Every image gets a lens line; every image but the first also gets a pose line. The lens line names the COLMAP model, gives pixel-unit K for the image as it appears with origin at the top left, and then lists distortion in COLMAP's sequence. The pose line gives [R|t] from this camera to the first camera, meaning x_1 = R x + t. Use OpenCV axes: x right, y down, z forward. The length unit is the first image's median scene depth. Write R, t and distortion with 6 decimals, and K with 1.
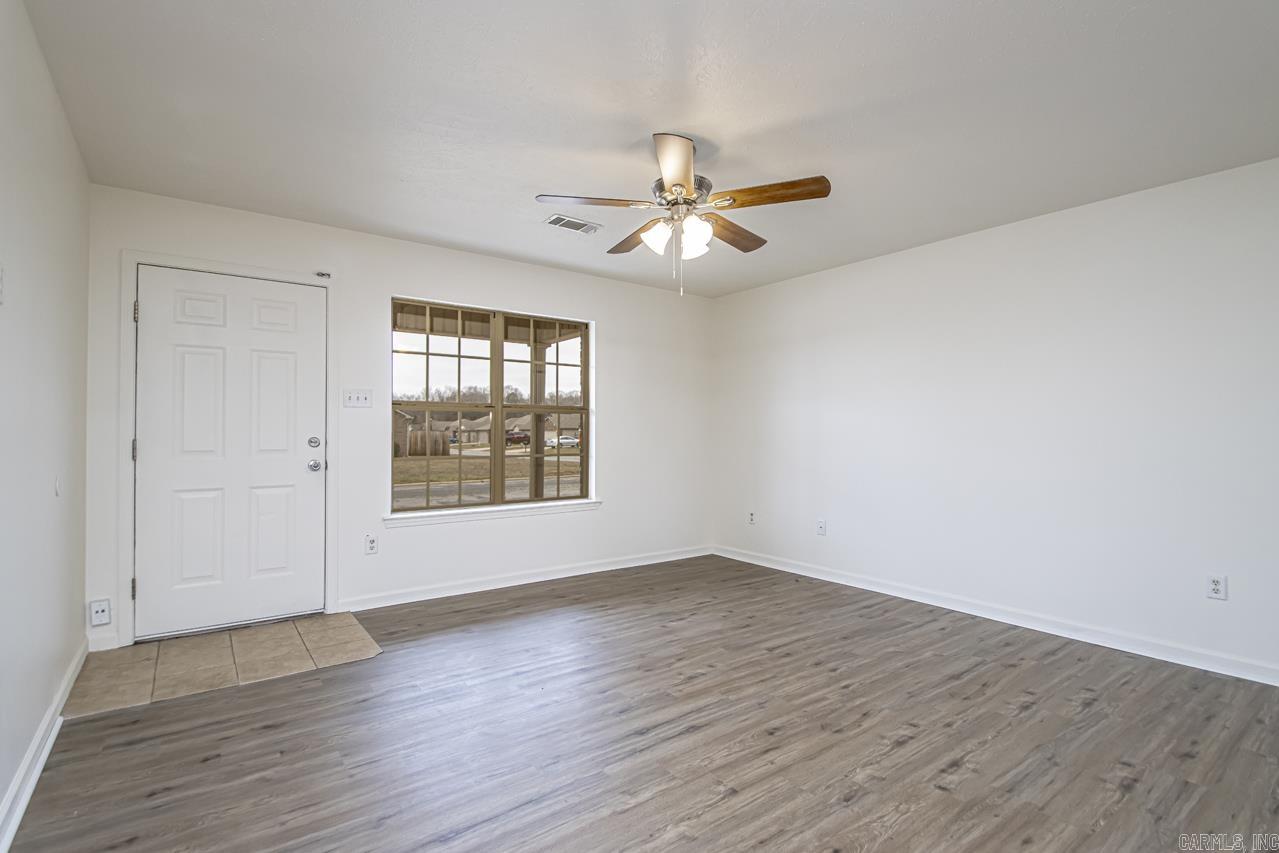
lens RADIAL K [[592.1, 0, 640.8], [0, 592.1, 428.9], [0, 0, 1]] dist [0.003411, -0.000627]
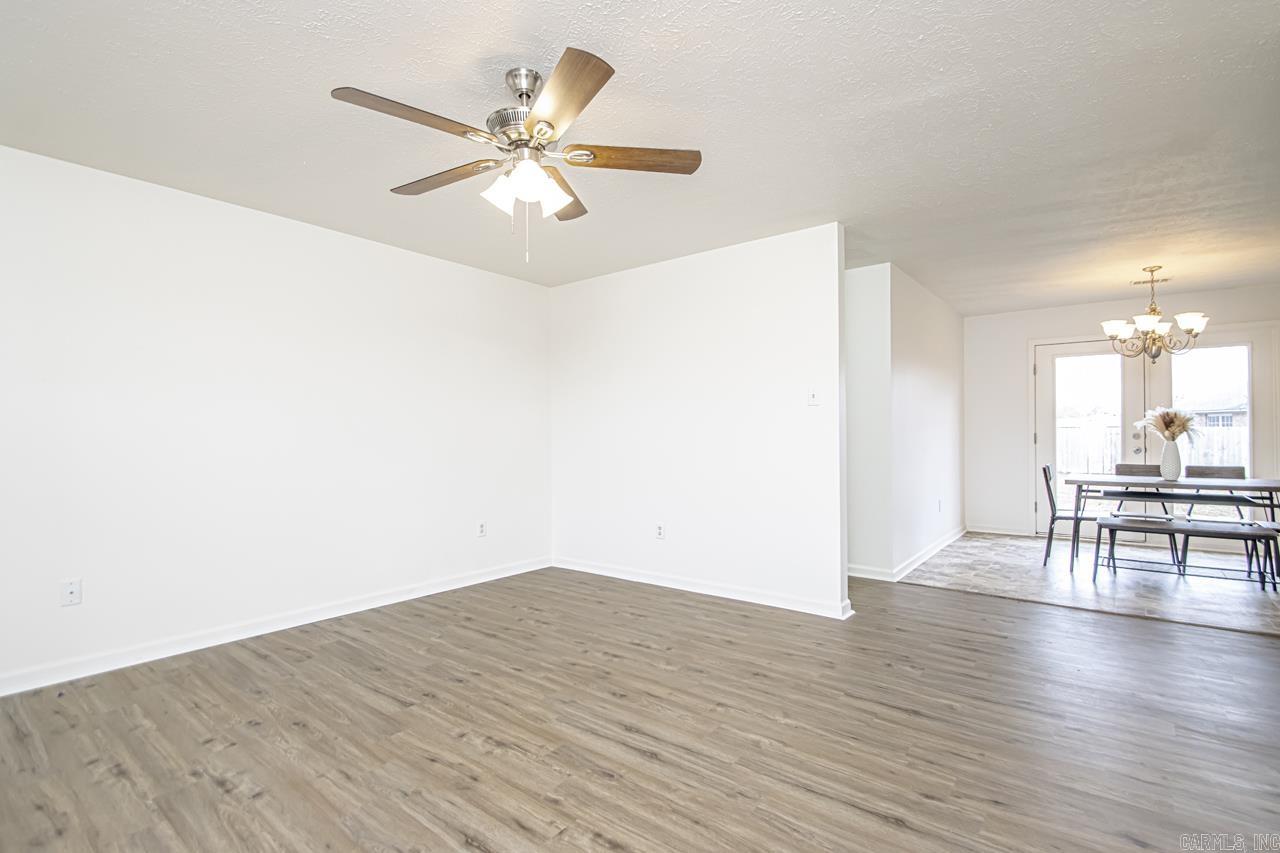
lens RADIAL K [[592.6, 0, 670.2], [0, 592.6, 431.1], [0, 0, 1]] dist [0.003411, -0.000627]
pose [[-0.287787, 0.004045, 0.957686, -0.699360], [-0.004031, 0.999977, -0.005434, 0.011699], [-0.957686, -0.005424, -0.287765, 0.975276]]
